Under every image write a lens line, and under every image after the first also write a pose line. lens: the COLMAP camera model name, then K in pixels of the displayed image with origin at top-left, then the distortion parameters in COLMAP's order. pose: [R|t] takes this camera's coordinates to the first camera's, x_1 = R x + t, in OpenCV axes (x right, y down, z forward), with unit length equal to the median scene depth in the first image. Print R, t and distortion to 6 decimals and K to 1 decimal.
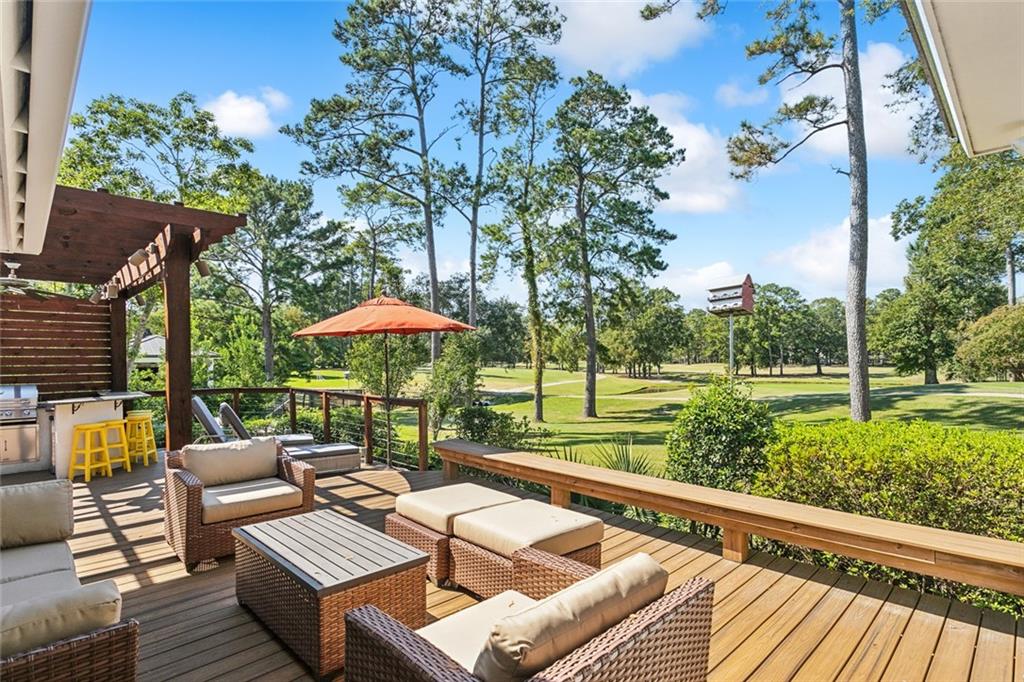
lens RADIAL K [[497.9, 0, 469.8], [0, 497.9, 361.3], [0, 0, 1]] dist [-0.000438, -0.000042]
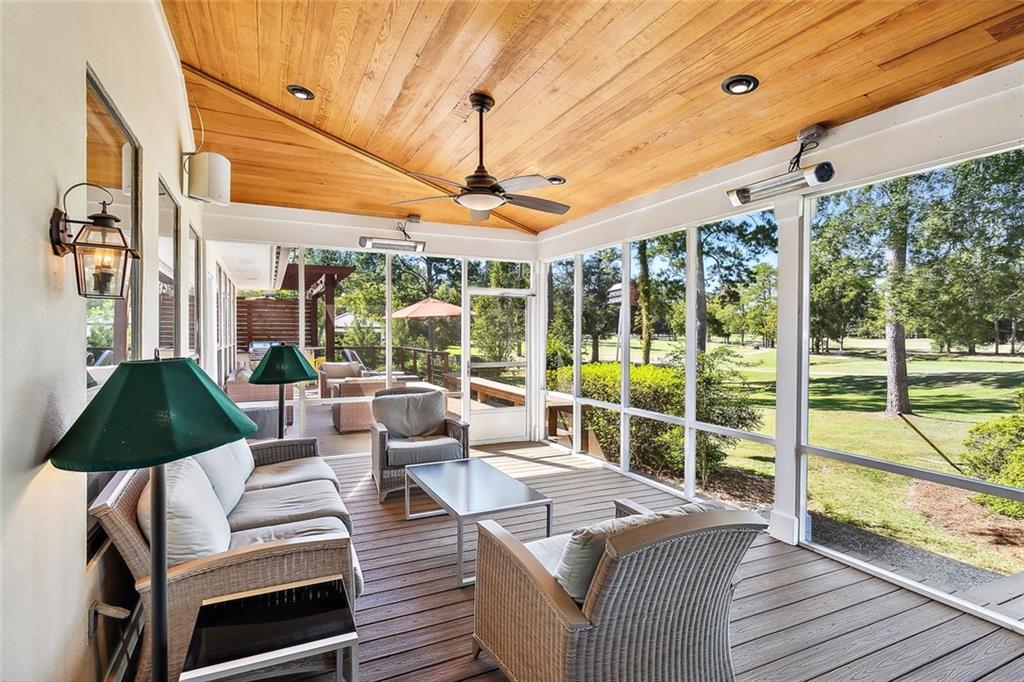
lens RADIAL K [[497.9, 0, 511.0], [0, 497.9, 340.8], [0, 0, 1]] dist [-0.000438, -0.000042]
pose [[0.962641, 0.013779, -0.270429, 0.128018], [-0.009742, 0.999820, 0.016262, -0.000033], [0.270604, -0.013019, 0.962603, -0.152113]]
